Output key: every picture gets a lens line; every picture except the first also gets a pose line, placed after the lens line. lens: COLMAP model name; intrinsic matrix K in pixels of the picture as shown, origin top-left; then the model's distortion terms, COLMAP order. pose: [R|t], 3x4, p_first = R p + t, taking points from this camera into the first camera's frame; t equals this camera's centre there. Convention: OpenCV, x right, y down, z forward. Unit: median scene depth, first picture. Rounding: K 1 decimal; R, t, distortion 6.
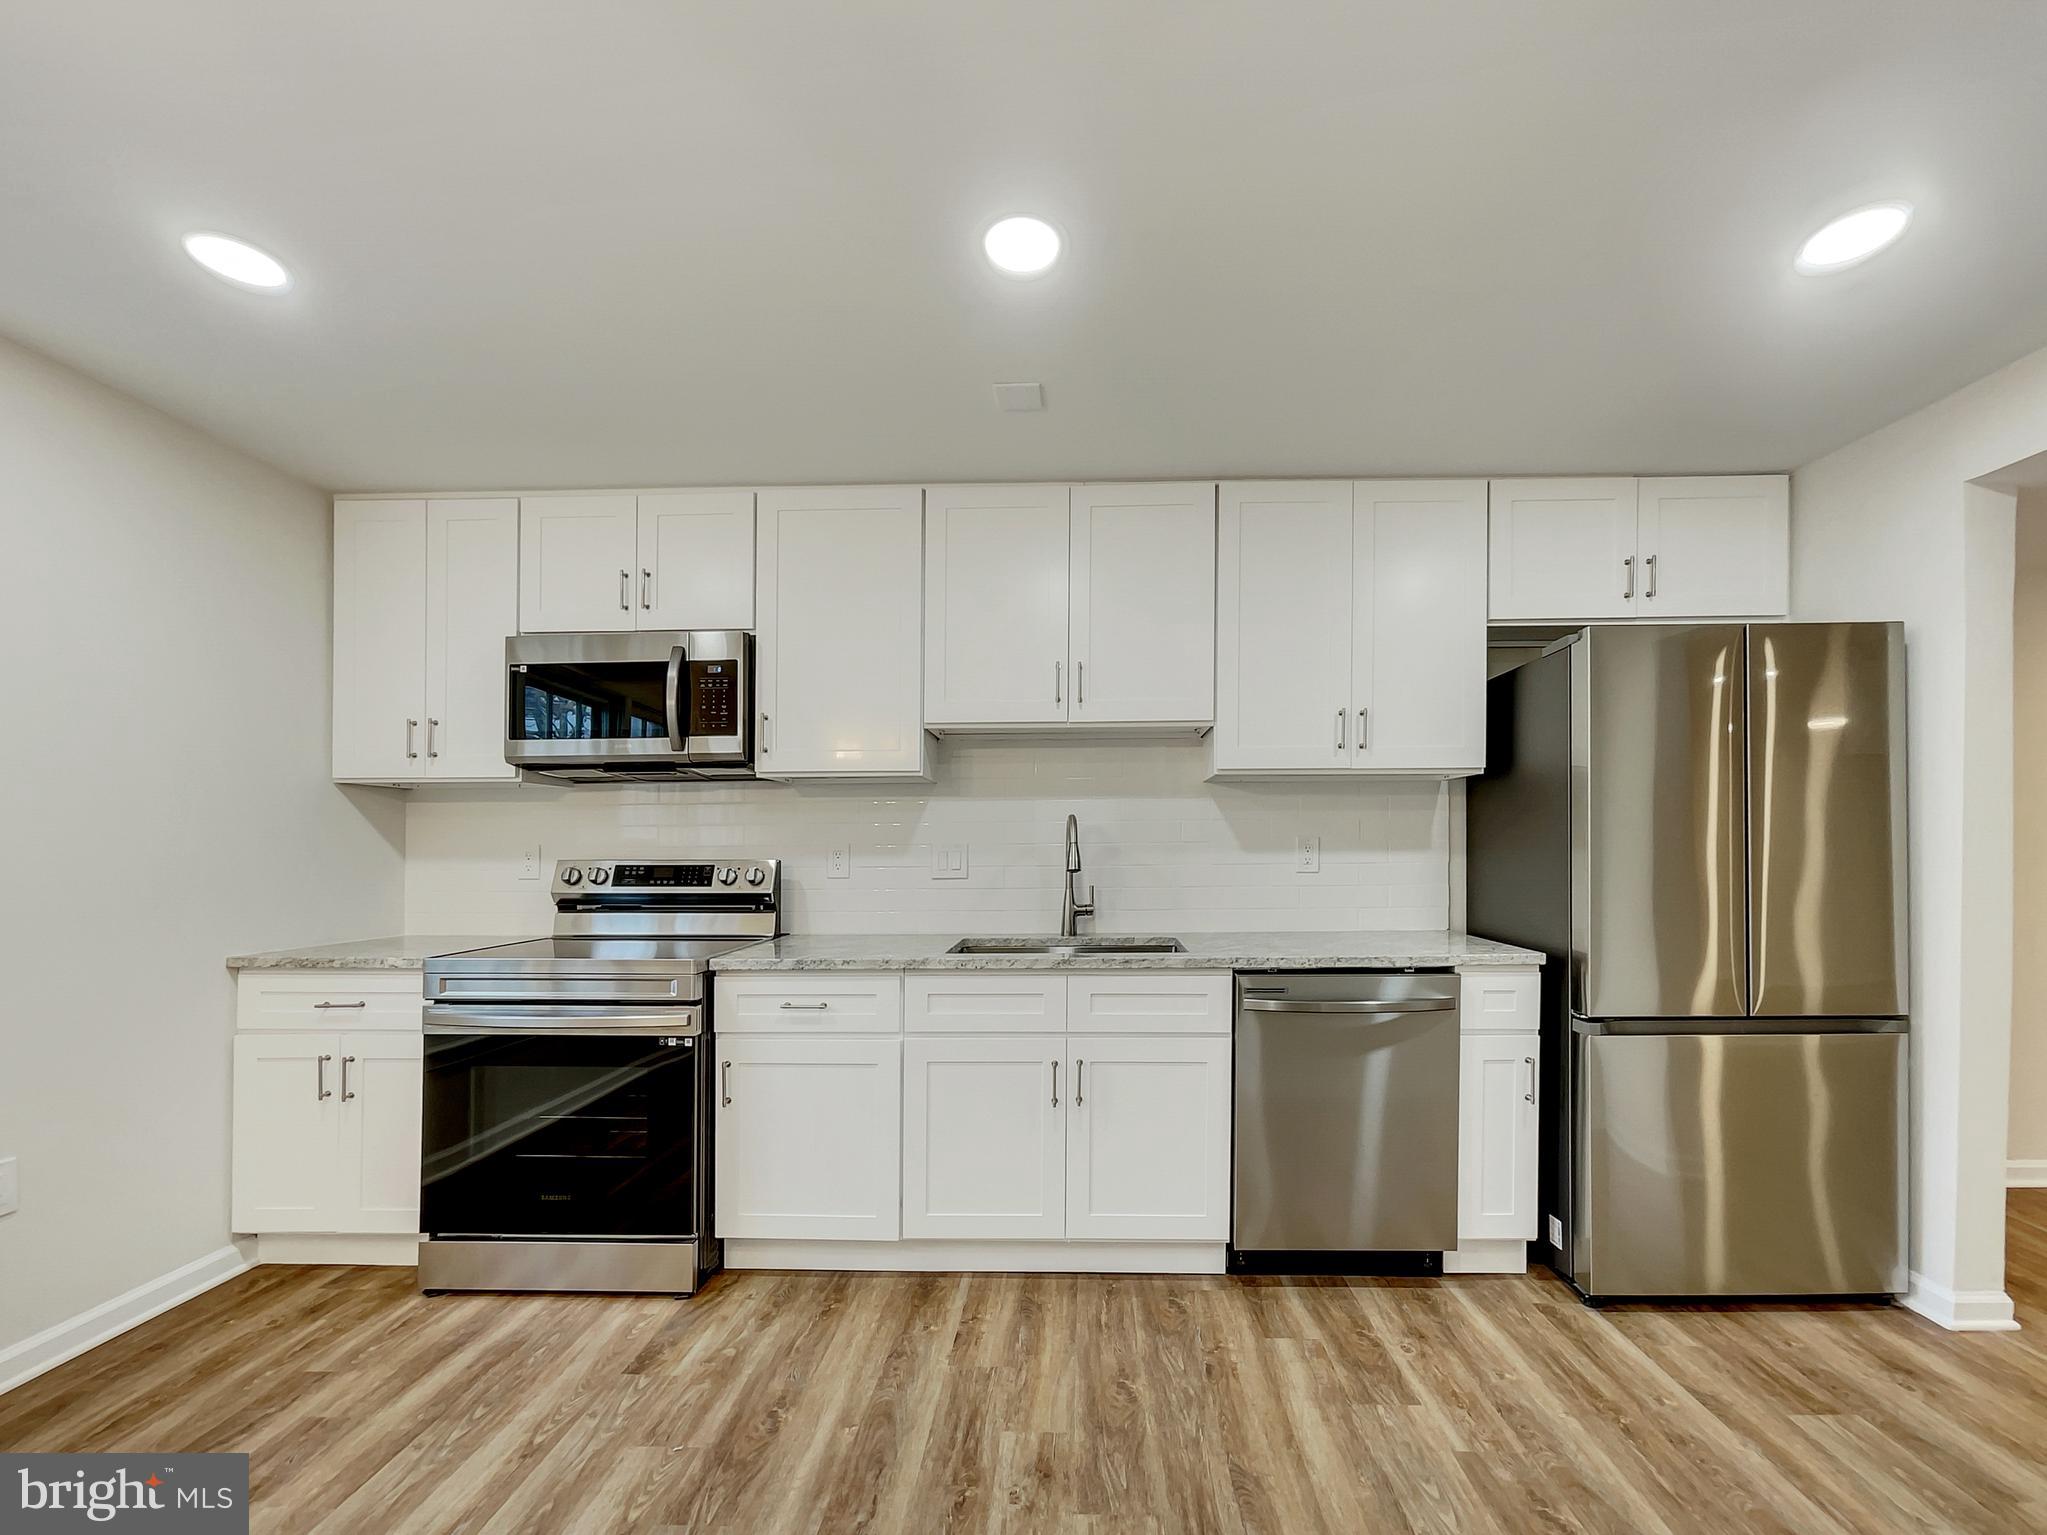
lens RADIAL K [[839.0, 0, 1041.8], [0, 839.0, 836.7], [0, 0, 1]] dist [0.000501, 0.000197]
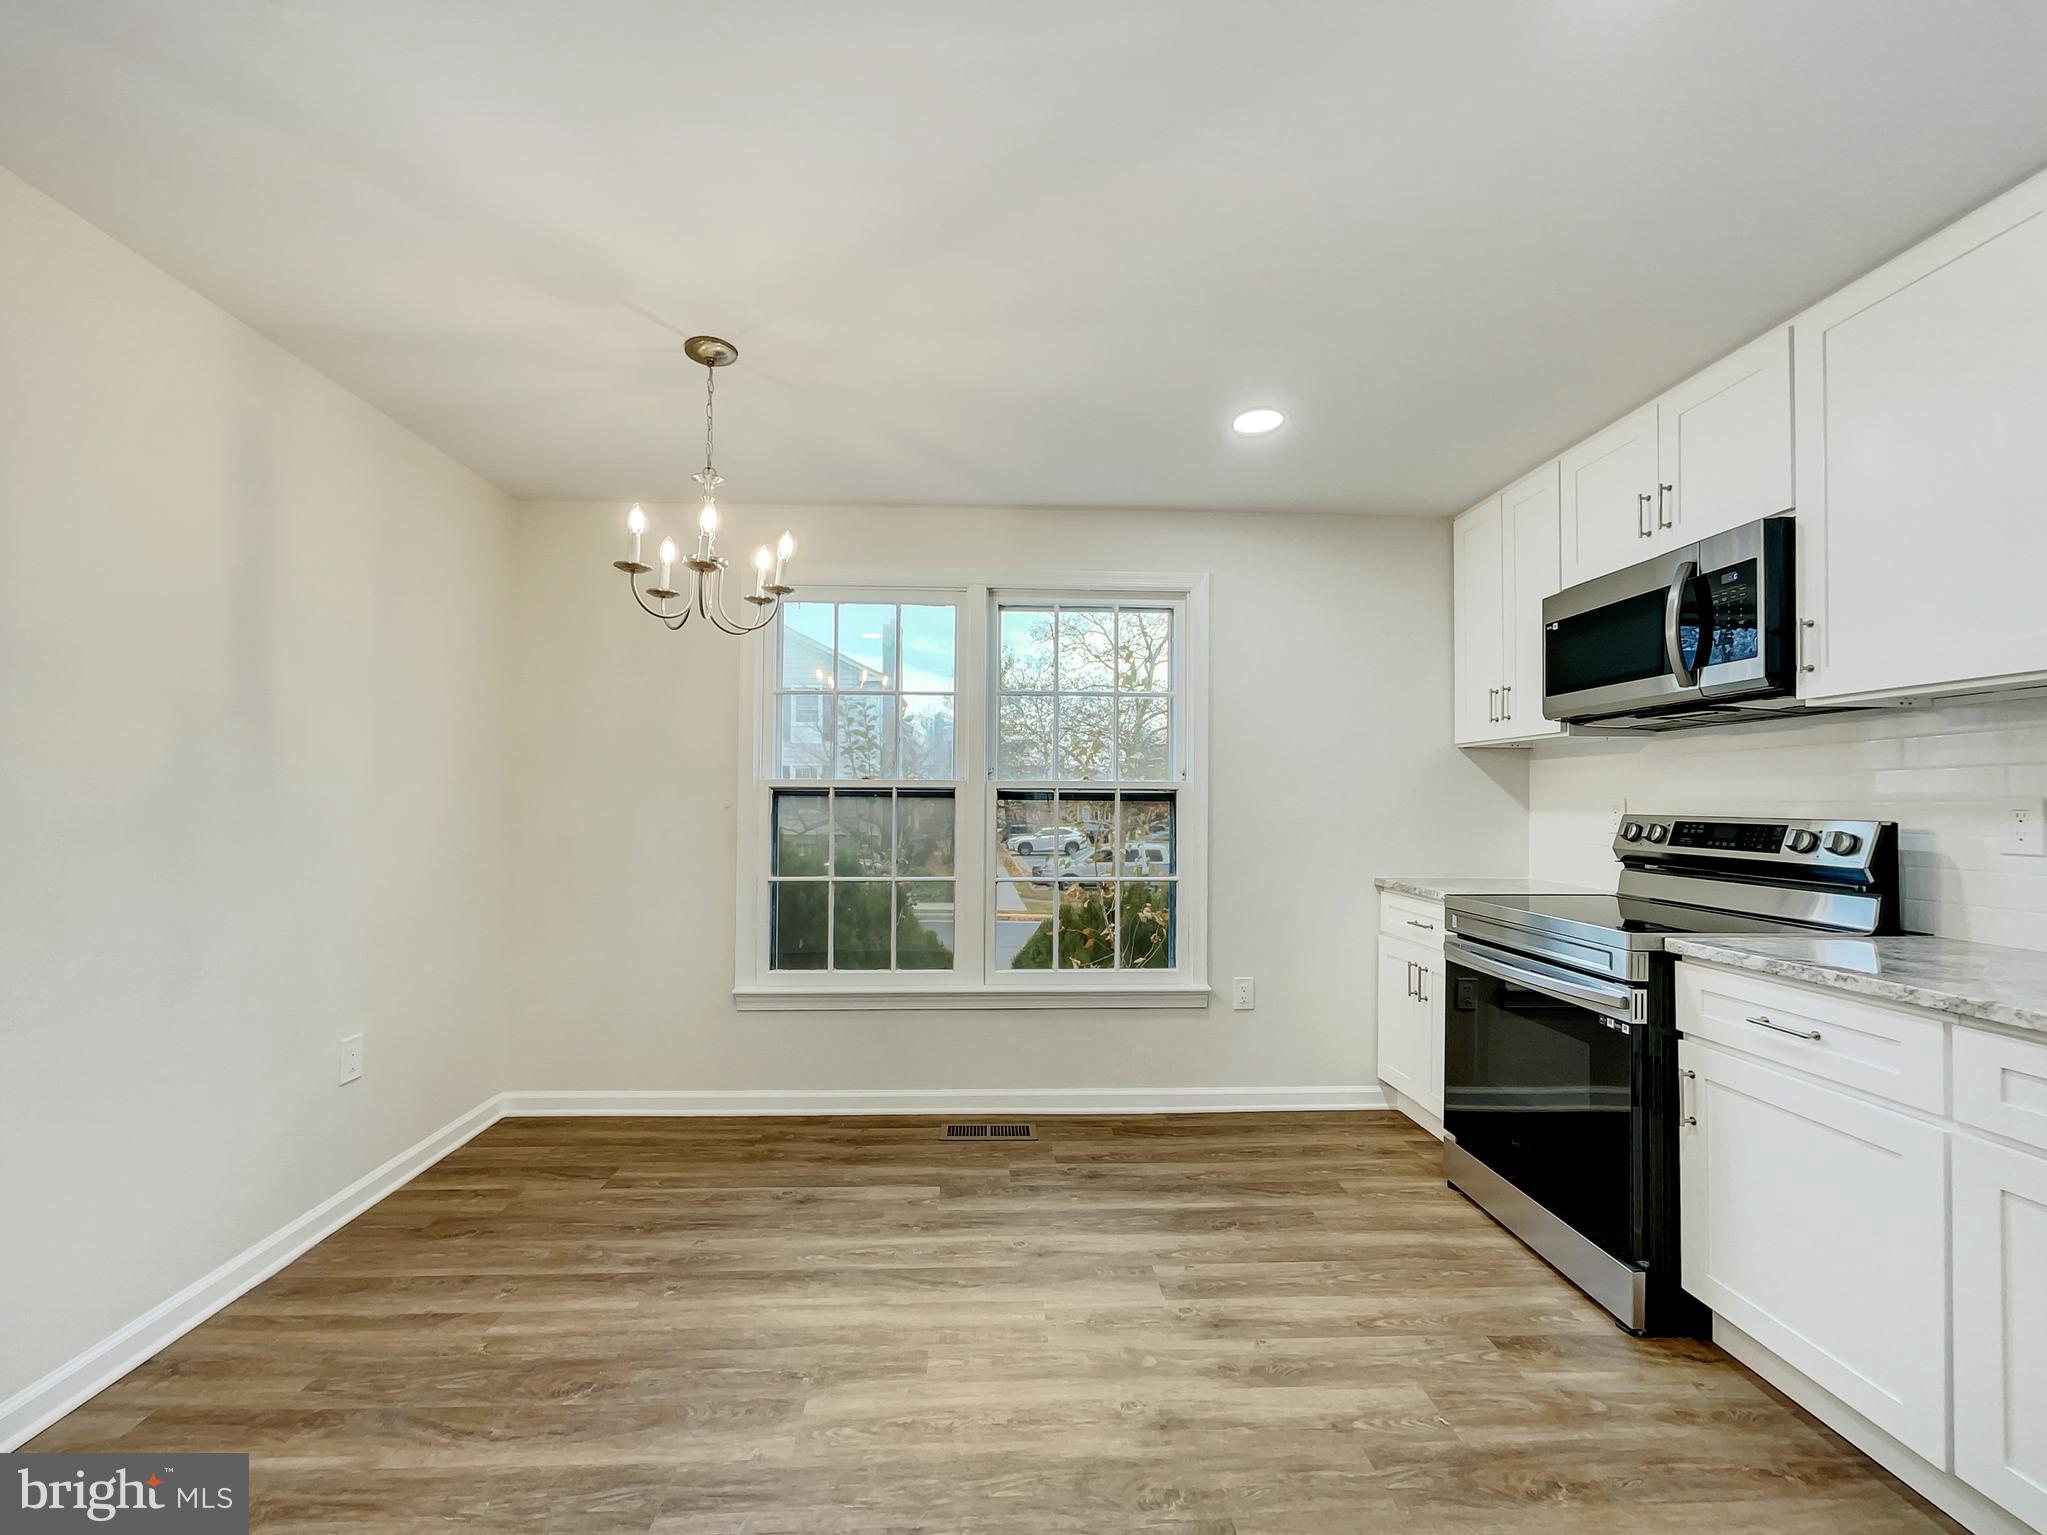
lens RADIAL K [[818.7, 0, 1052.6], [0, 818.7, 773.8], [0, 0, 1]] dist [-0.016652, 0.010539]
pose [[0.117358, -0.027996, -0.992695, 0.328230], [0.006841, 0.999602, -0.027382, 0.003431], [0.993066, -0.003577, 0.117503, 0.312344]]
